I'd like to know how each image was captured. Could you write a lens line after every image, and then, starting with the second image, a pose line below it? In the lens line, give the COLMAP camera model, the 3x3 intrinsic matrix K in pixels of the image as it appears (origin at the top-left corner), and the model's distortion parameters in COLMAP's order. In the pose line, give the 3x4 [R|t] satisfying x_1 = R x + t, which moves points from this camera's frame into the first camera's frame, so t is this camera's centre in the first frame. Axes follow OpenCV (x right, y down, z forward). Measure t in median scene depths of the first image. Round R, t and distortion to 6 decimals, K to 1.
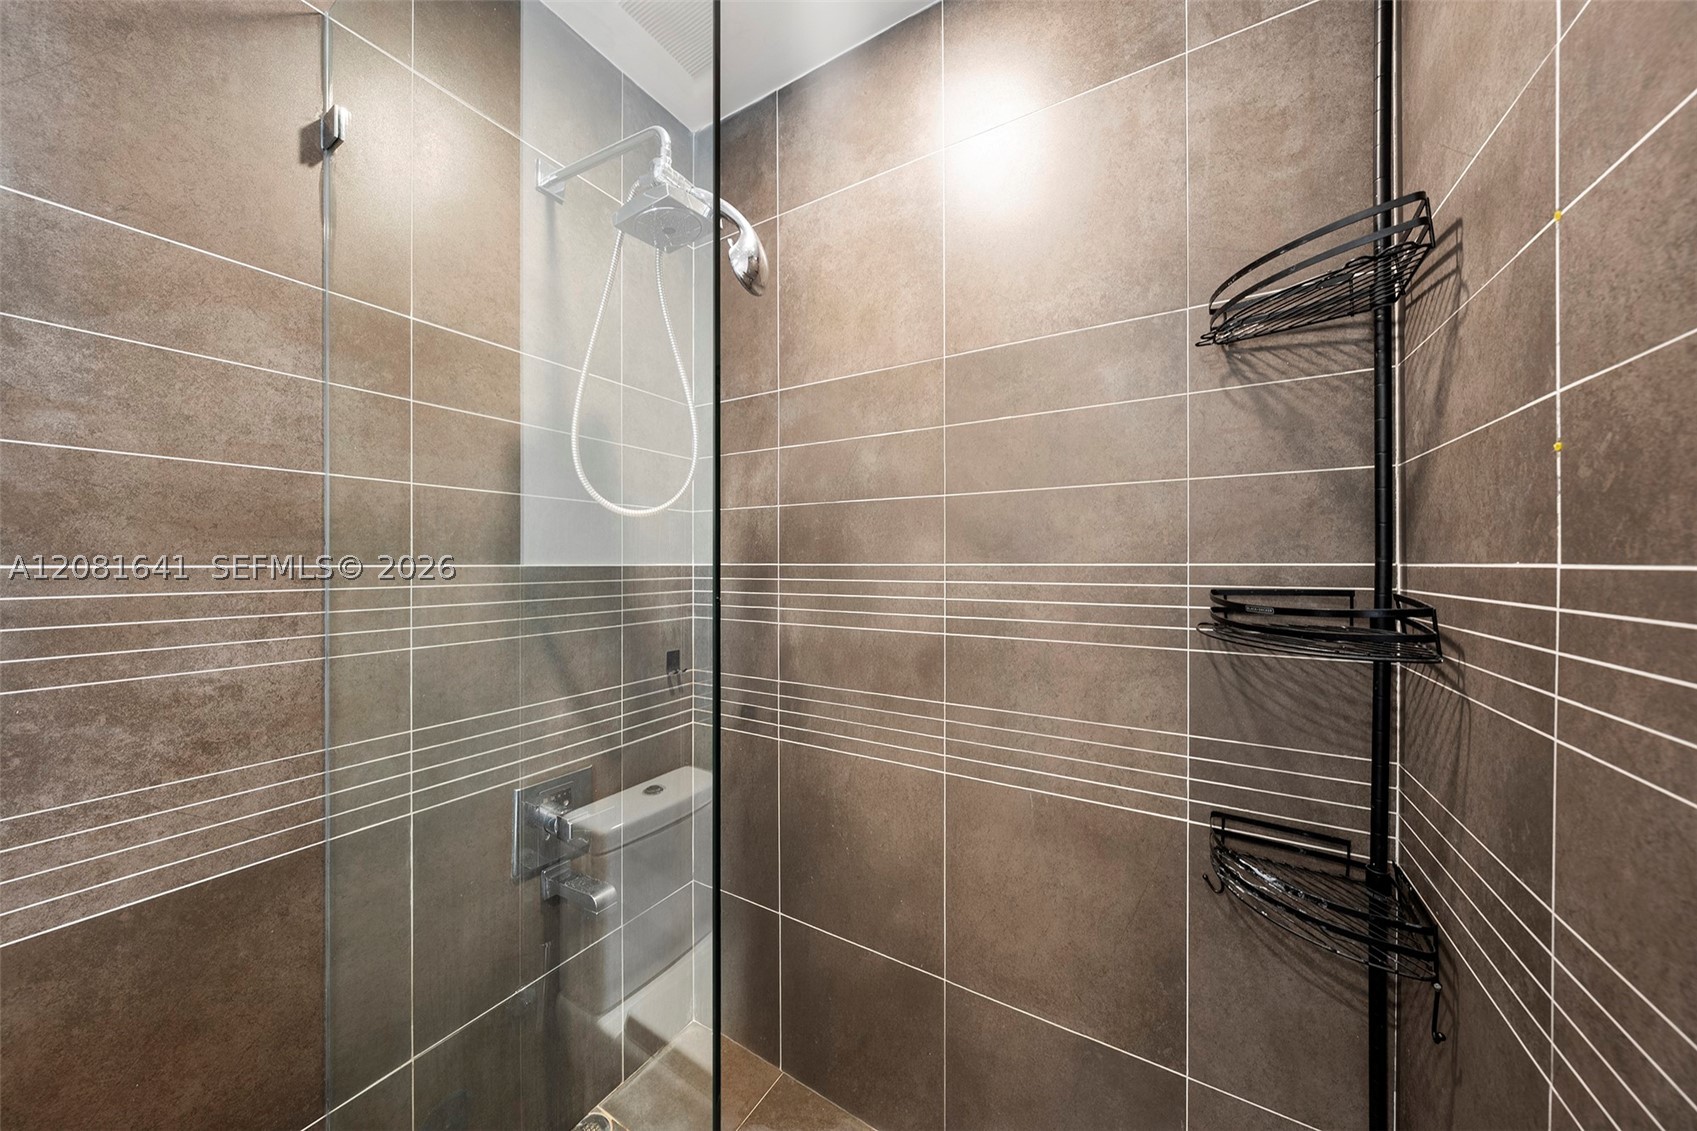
lens RADIAL K [[576.7, 0, 835.9], [0, 576.7, 563.9], [0, 0, 1]] dist [-0.000529, -0.000001]
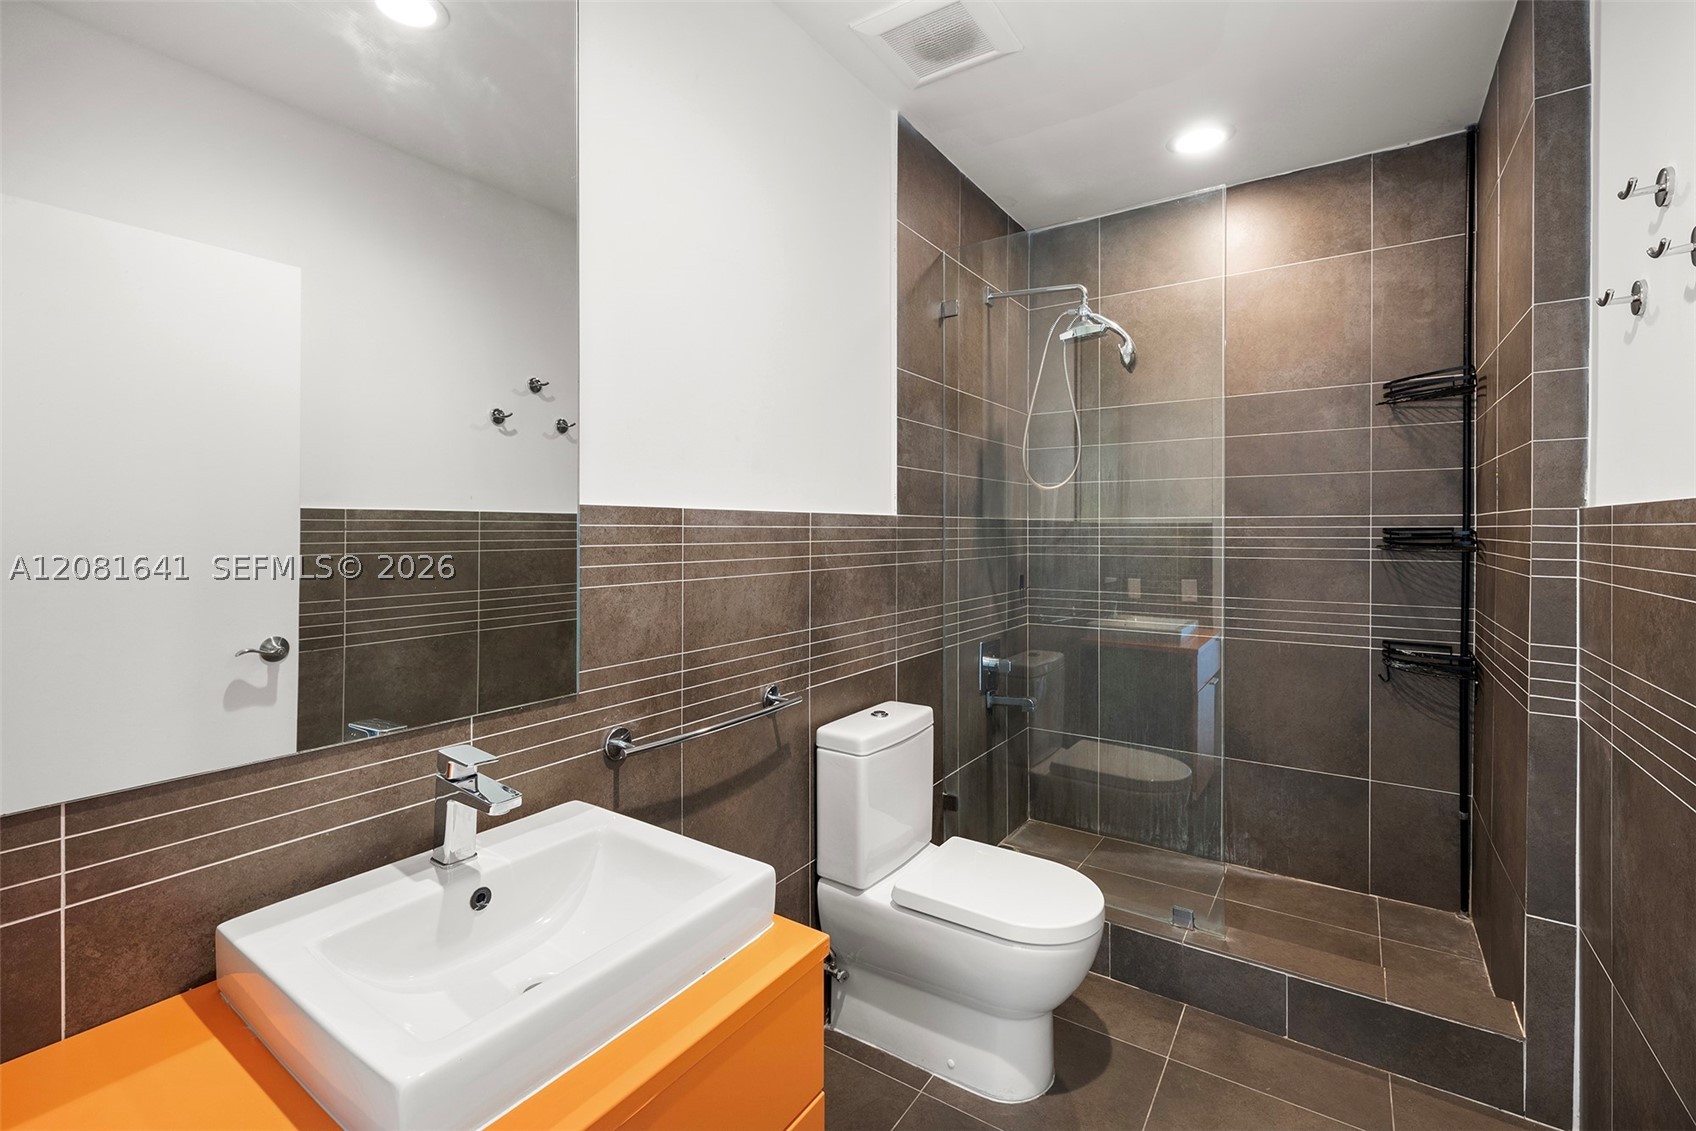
lens RADIAL K [[739.4, 0, 846.1], [0, 739.4, 532.0], [0, 0, 1]] dist [0.017317, -0.009950]
pose [[0.998912, 0.000380, -0.046638, -1.065106], [-0.000082, 0.999980, 0.006377, 0.040349], [0.046640, -0.006366, 0.998892, -1.627346]]
